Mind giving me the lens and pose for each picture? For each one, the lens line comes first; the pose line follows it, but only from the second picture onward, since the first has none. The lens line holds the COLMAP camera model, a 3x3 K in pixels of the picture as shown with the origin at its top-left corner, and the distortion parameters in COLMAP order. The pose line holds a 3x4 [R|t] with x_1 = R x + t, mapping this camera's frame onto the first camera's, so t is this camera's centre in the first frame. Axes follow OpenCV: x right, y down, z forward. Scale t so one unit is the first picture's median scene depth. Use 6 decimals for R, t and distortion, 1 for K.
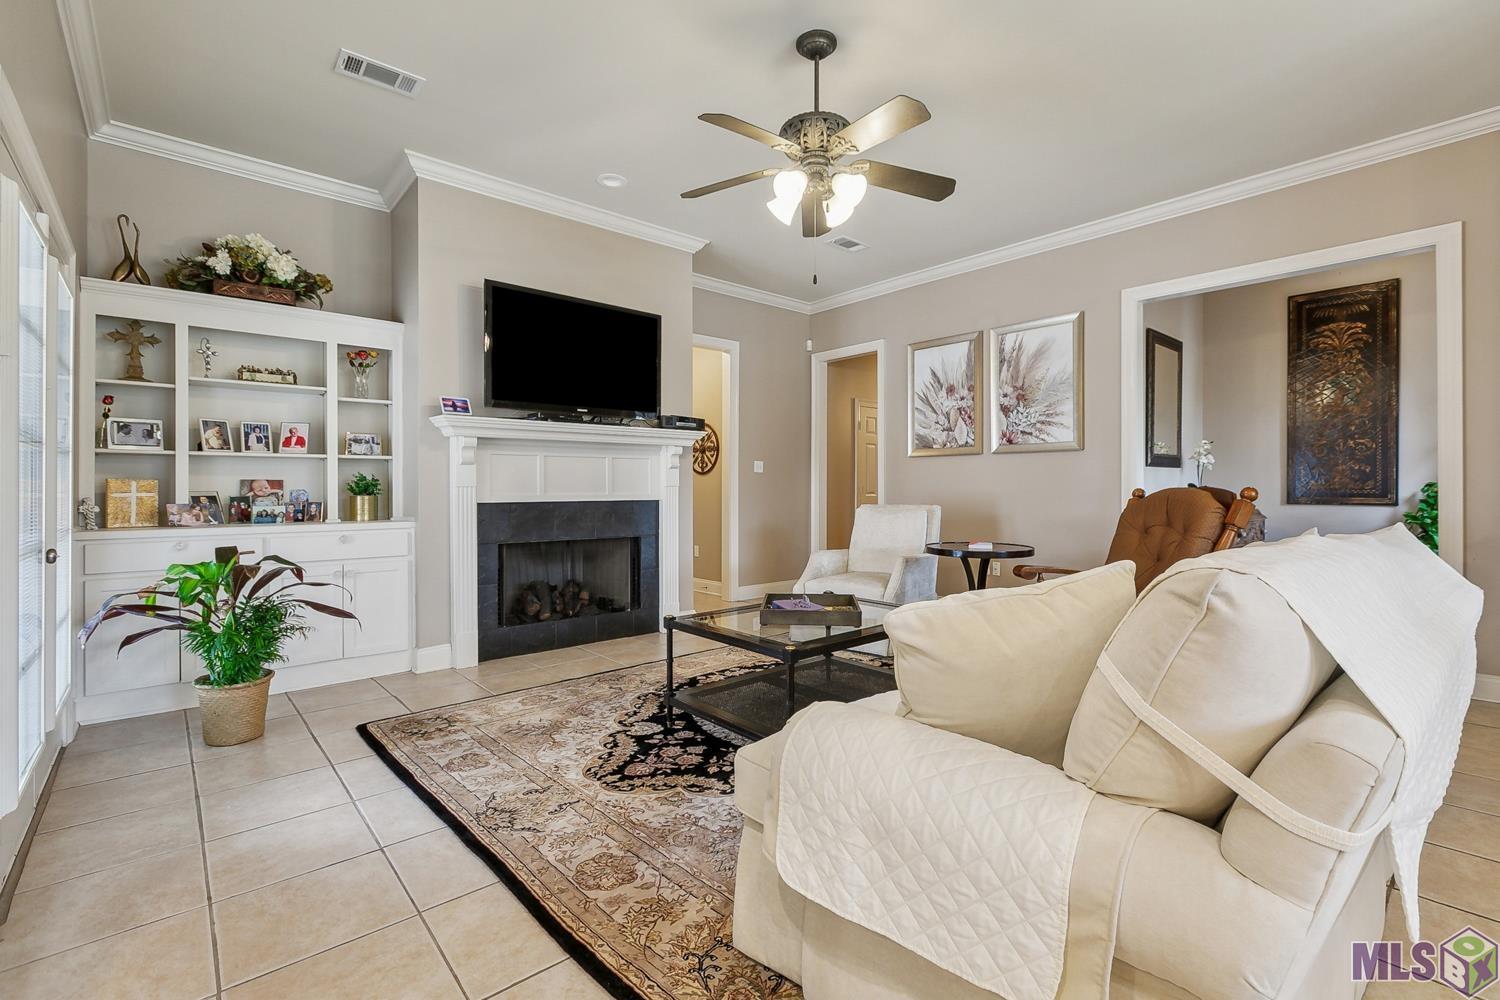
lens RADIAL K [[672.6, 0, 746.4], [0, 672.6, 492.1], [0, 0, 1]] dist [0.001904, -0.000421]
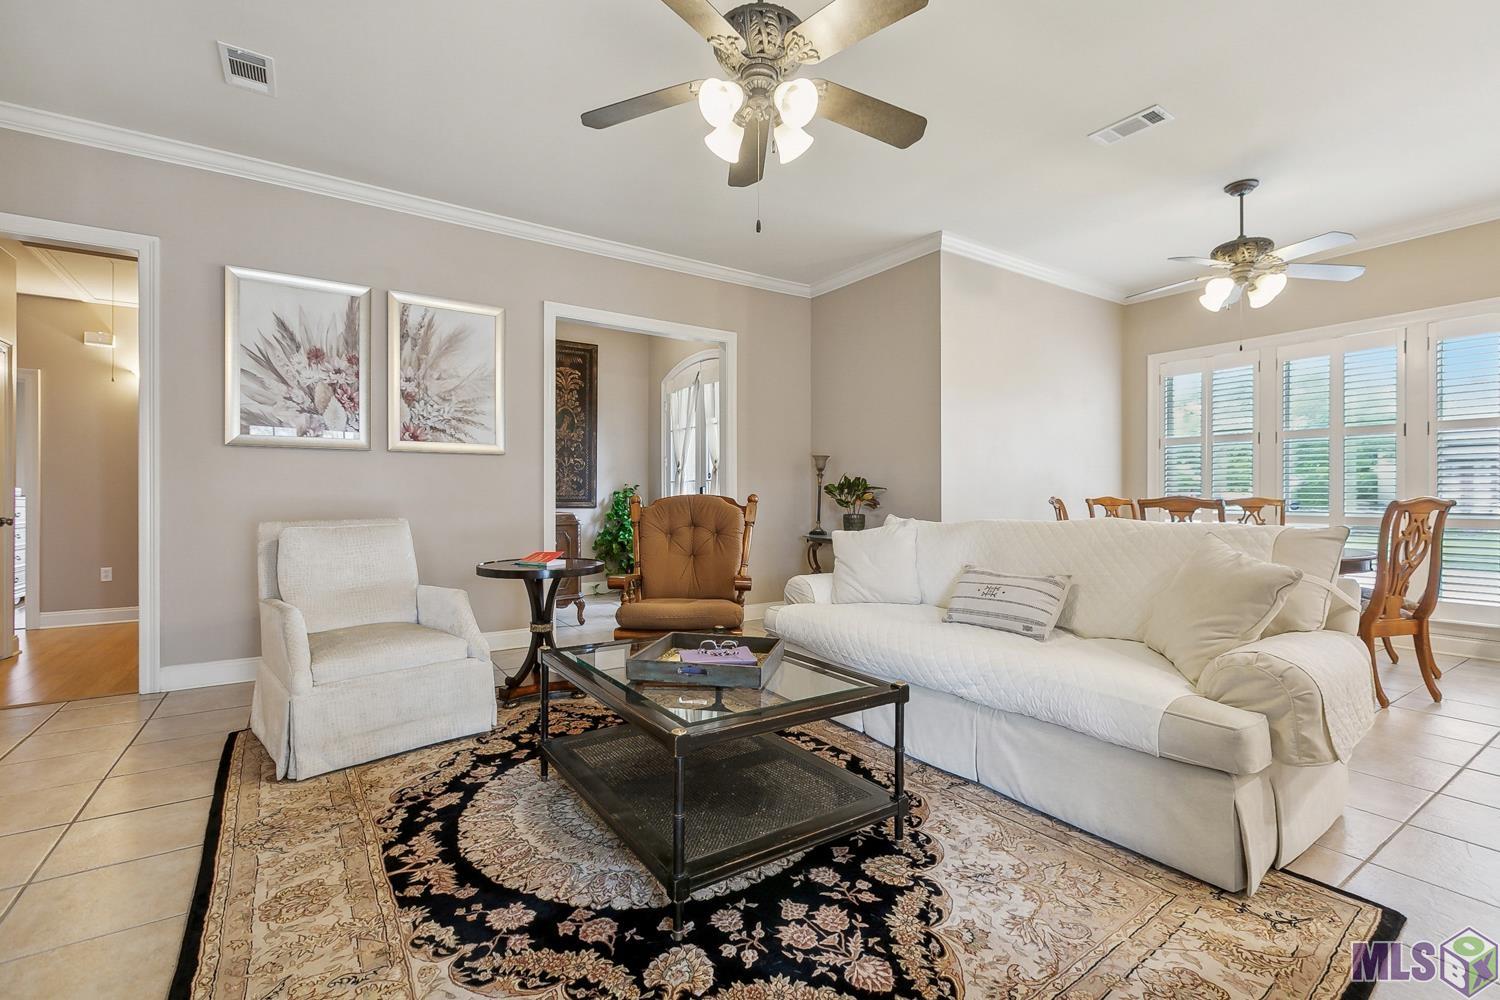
lens RADIAL K [[672.6, 0, 748.5], [0, 672.6, 496.4], [0, 0, 1]] dist [0.001904, -0.000421]
pose [[0.115395, -0.002407, 0.993317, -0.644833], [0.005876, 0.999981, 0.001741, -0.005682], [-0.993302, 0.005636, 0.115406, 0.883977]]
